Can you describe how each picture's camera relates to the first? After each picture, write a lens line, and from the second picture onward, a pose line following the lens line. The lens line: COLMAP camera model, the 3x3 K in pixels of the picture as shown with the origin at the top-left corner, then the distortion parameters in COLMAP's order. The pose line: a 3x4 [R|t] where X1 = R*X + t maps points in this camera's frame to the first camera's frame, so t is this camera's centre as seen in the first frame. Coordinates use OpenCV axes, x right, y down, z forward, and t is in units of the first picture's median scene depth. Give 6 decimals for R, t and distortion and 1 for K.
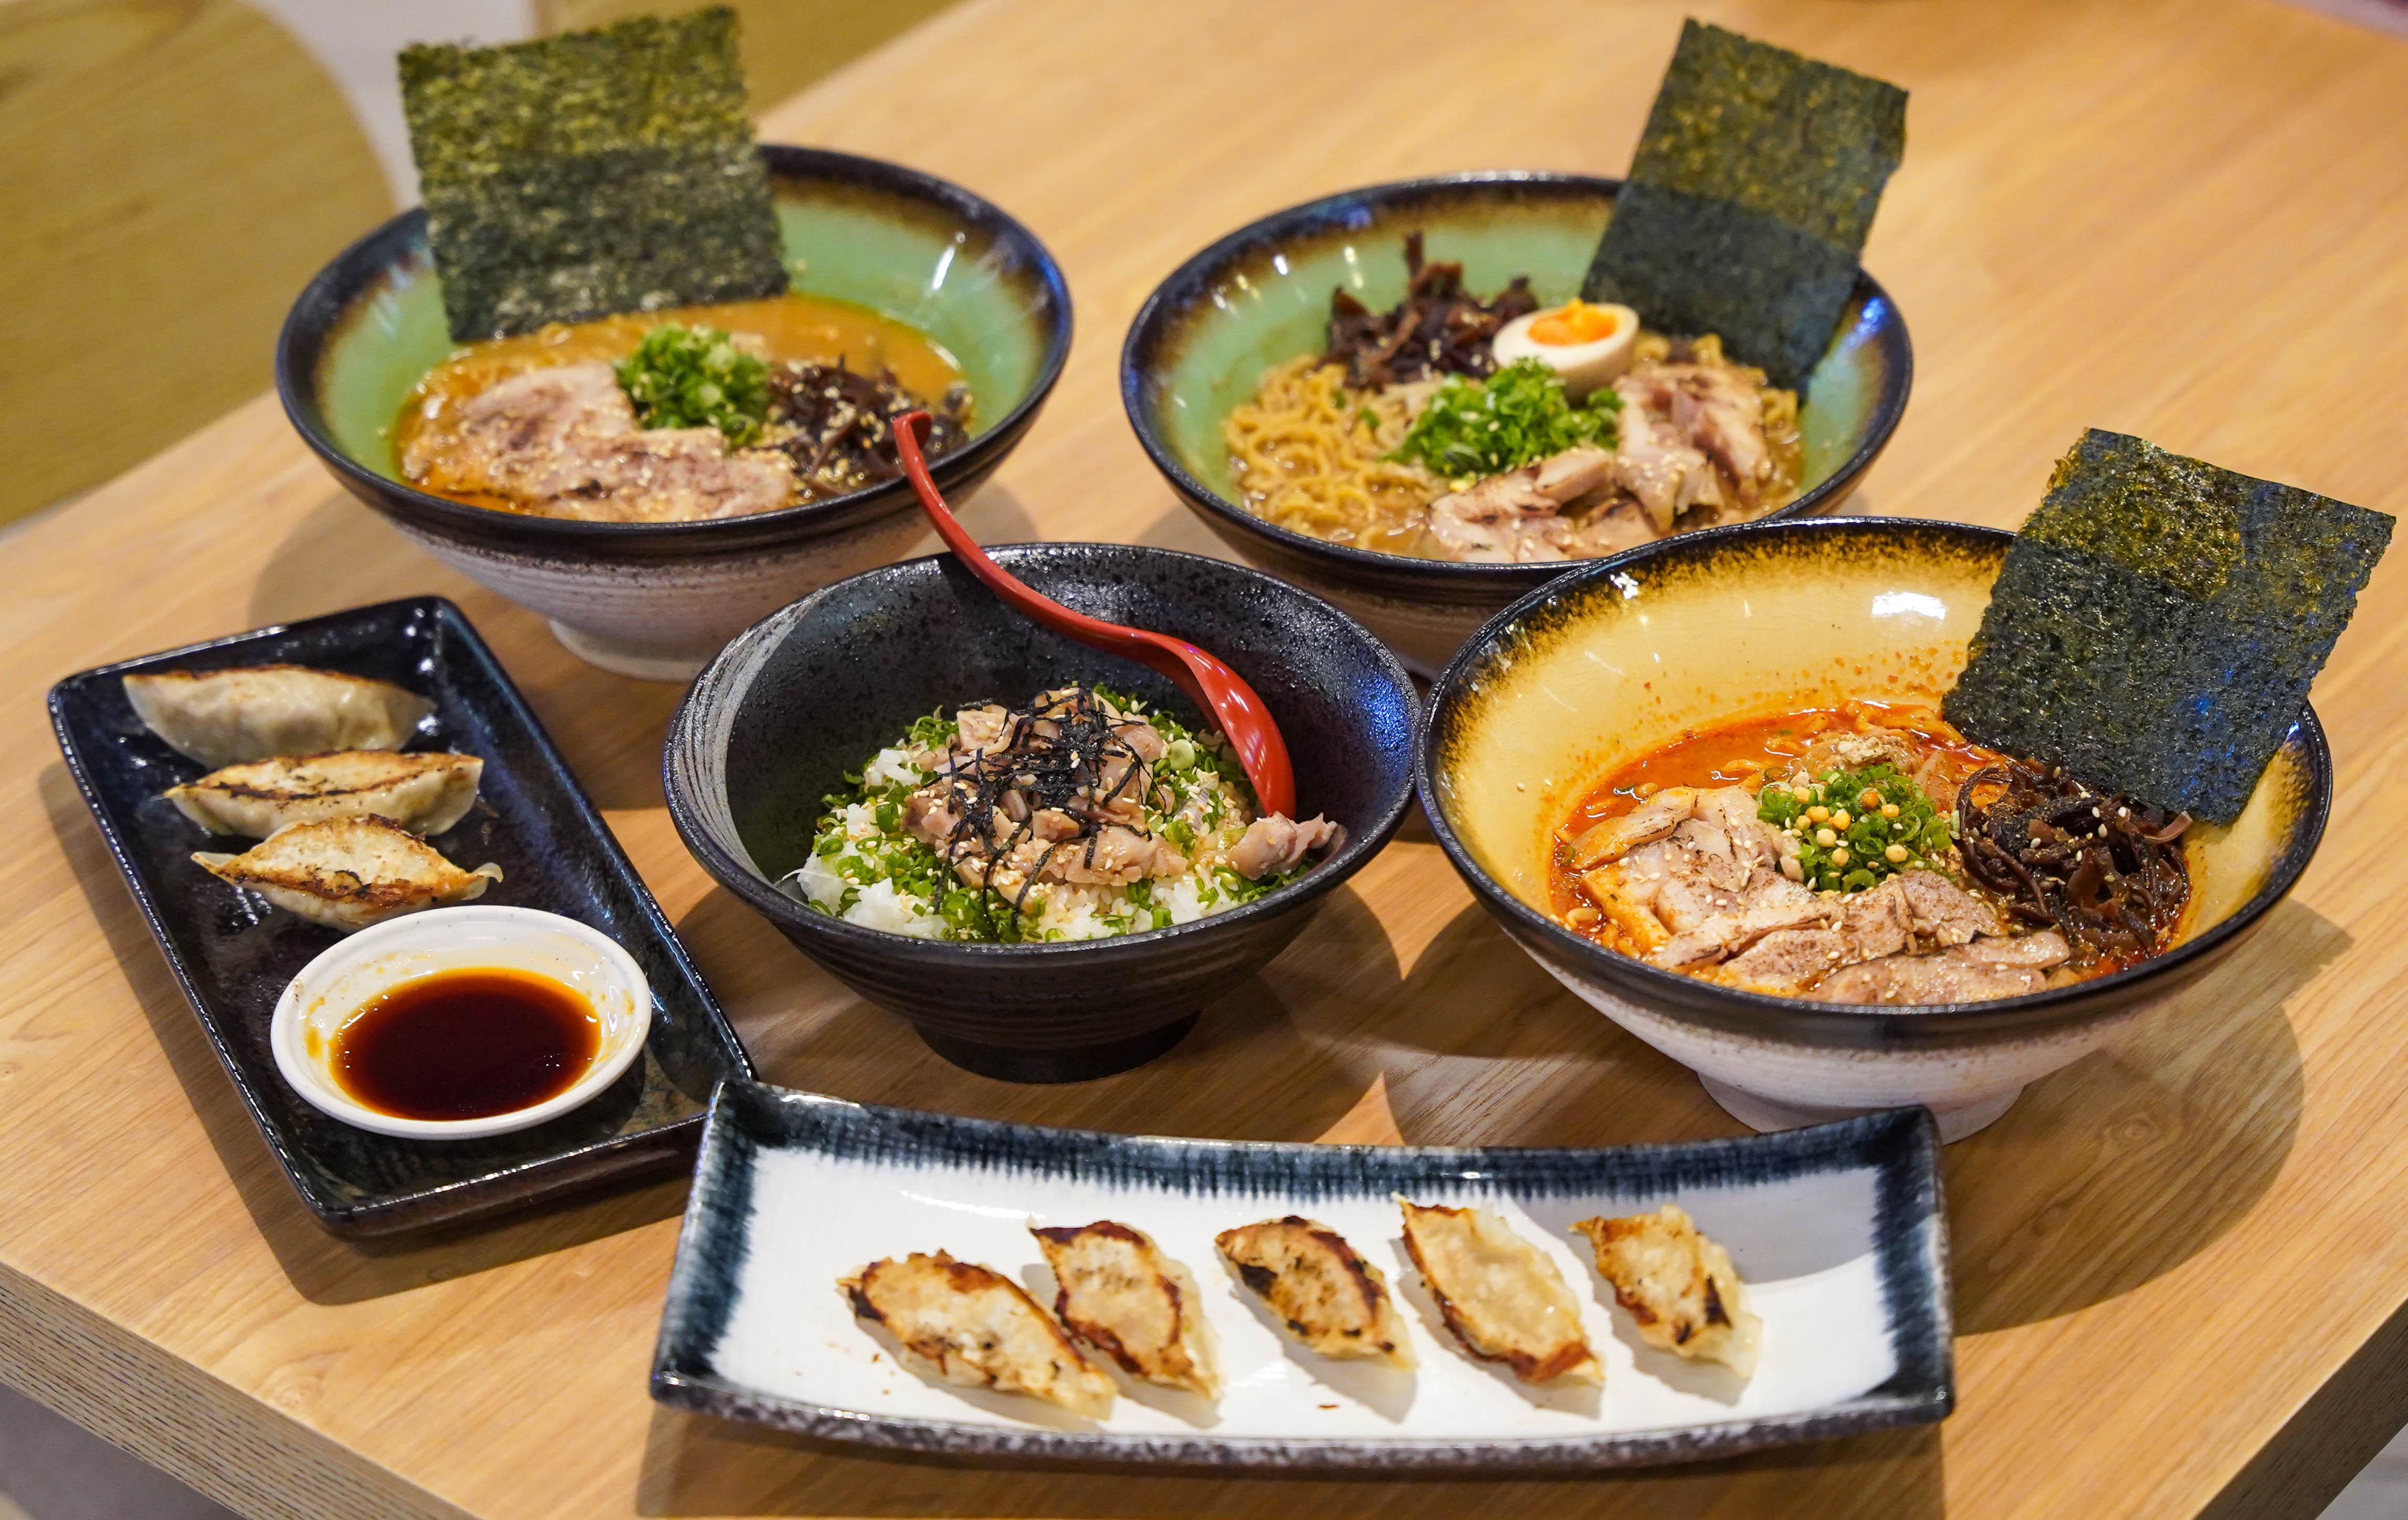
lens RADIAL K [[5218.3, 0, 1204.0], [0, 5218.3, 760.0], [0, 0, 1]] dist [-0.013560, -0.227710]
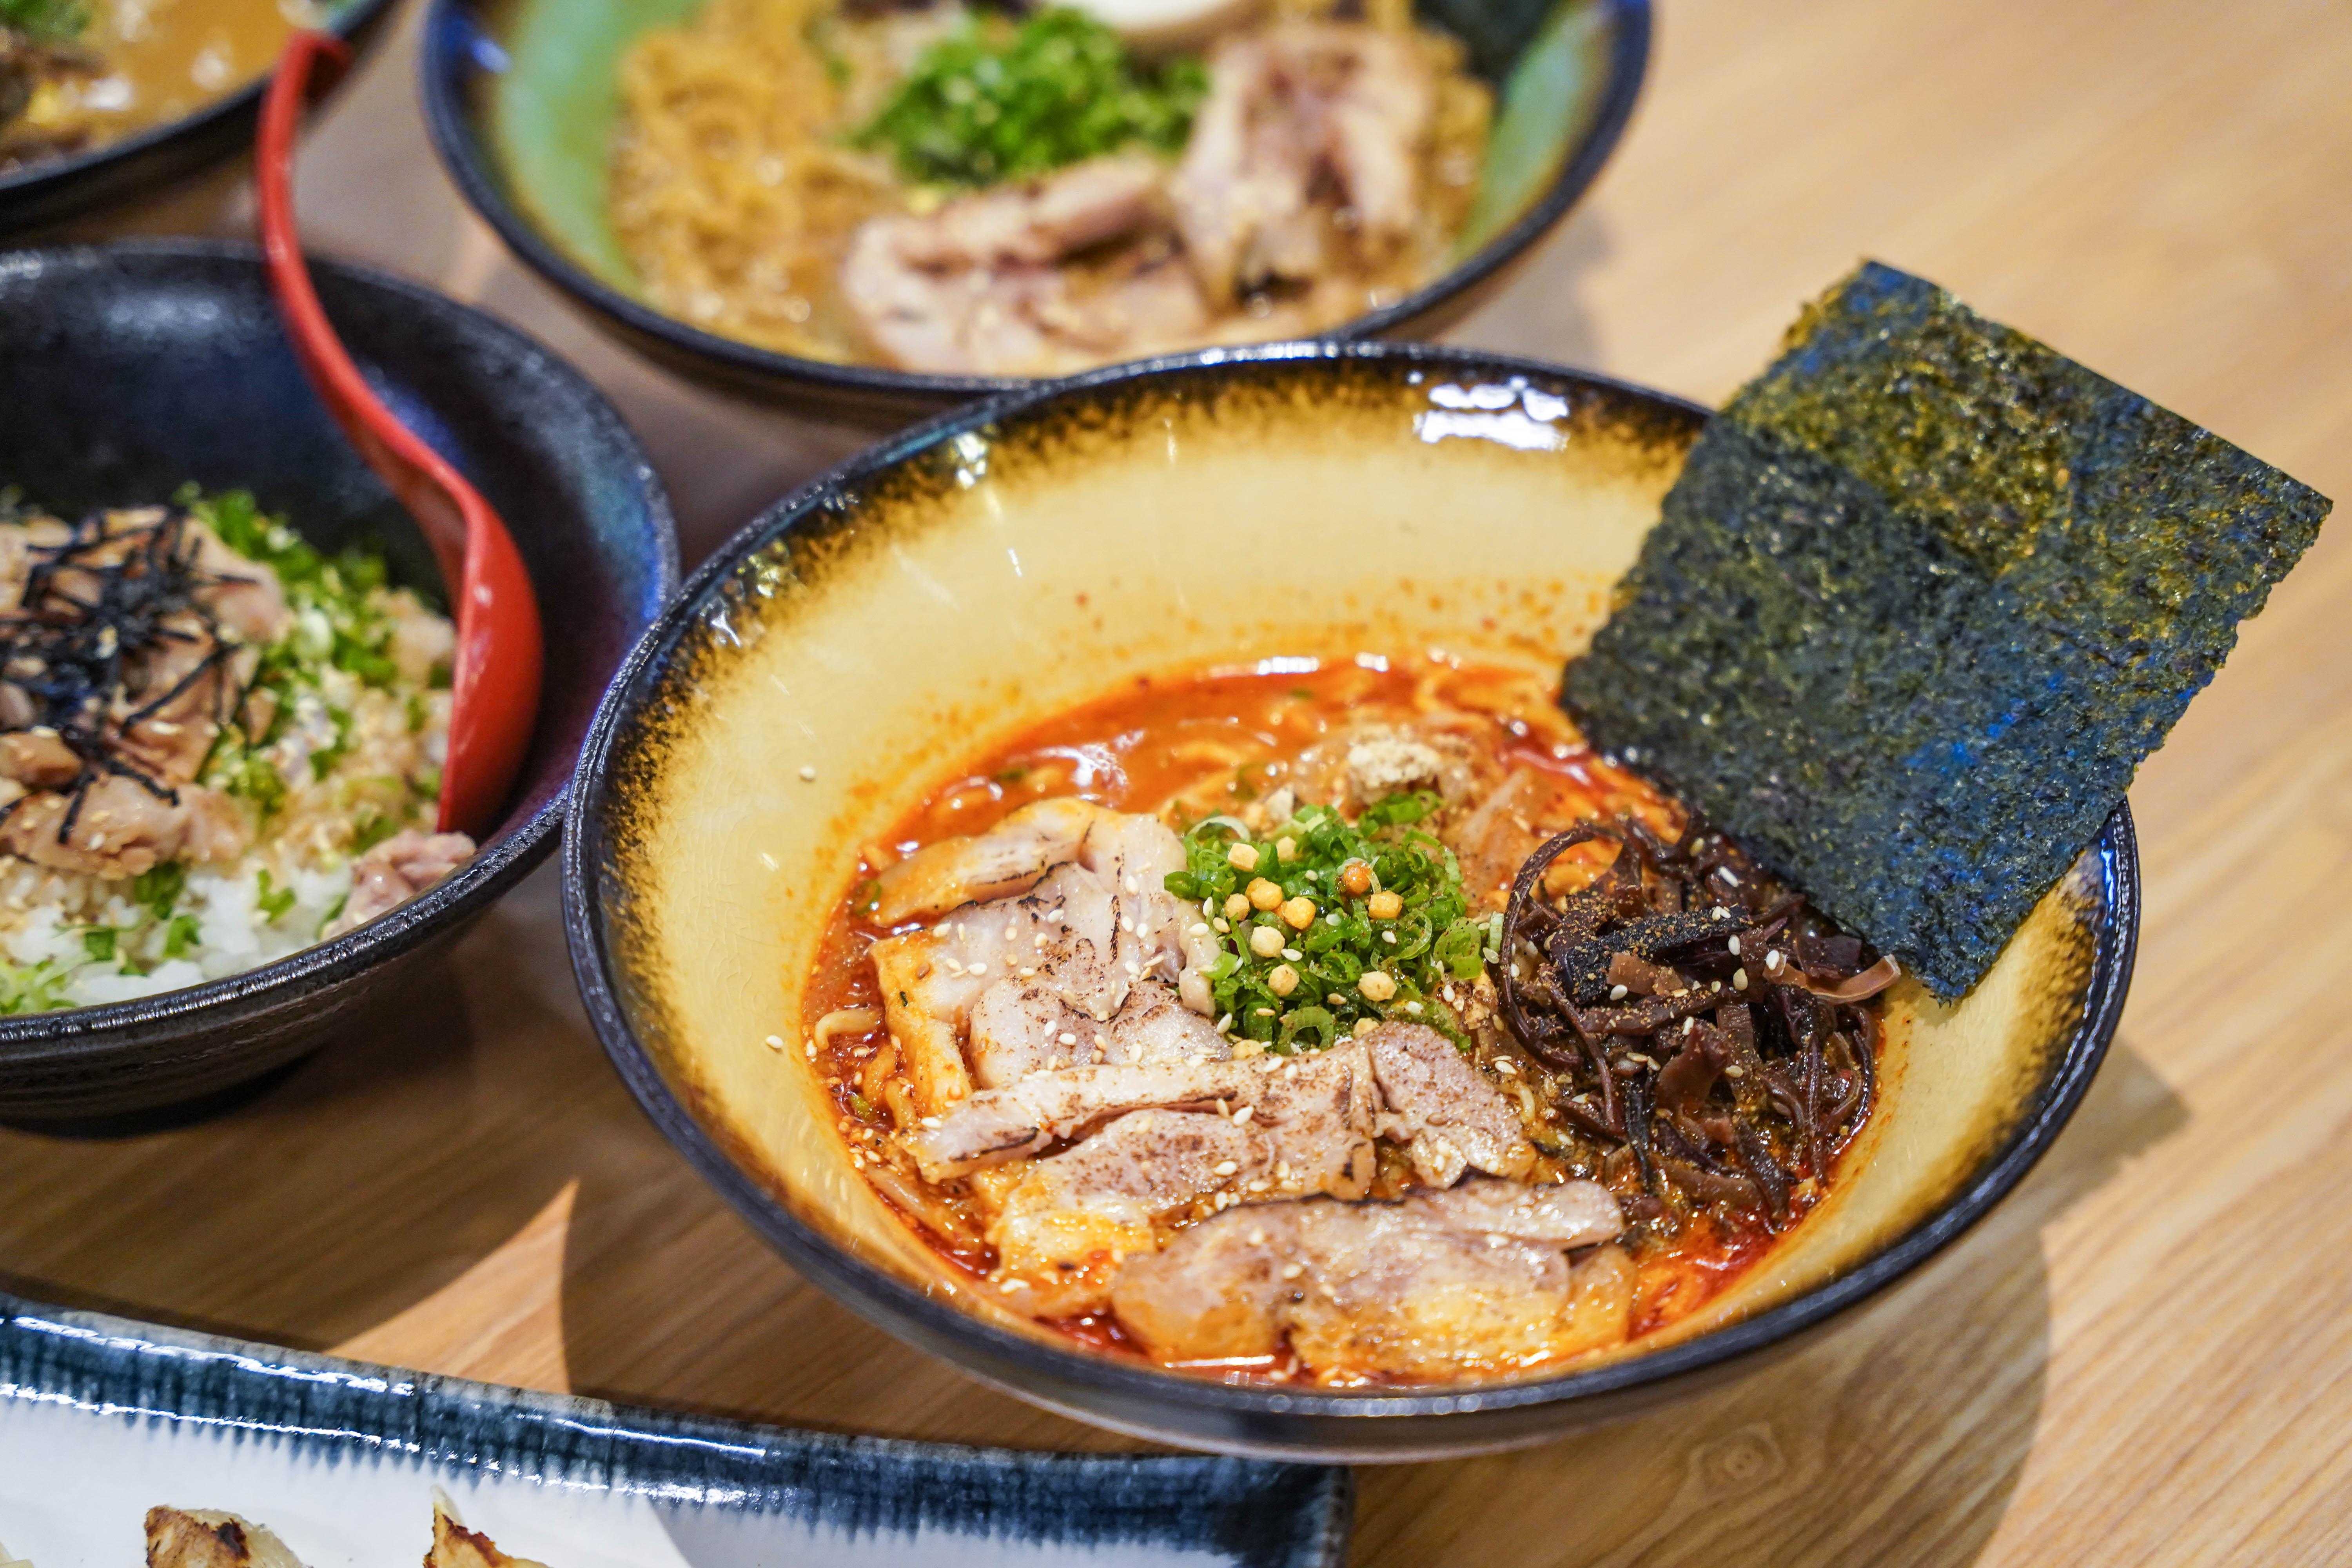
lens RADIAL K [[4255.8, 0, 1176.0], [0, 4255.8, 784.0], [0, 0, 1]] dist [0.031906, -0.057203]
pose [[0.990944, 0.112224, -0.073723, 0.139613], [-0.098234, 0.980232, 0.171744, -0.082788], [0.091540, -0.162946, 0.982379, 0.516327]]
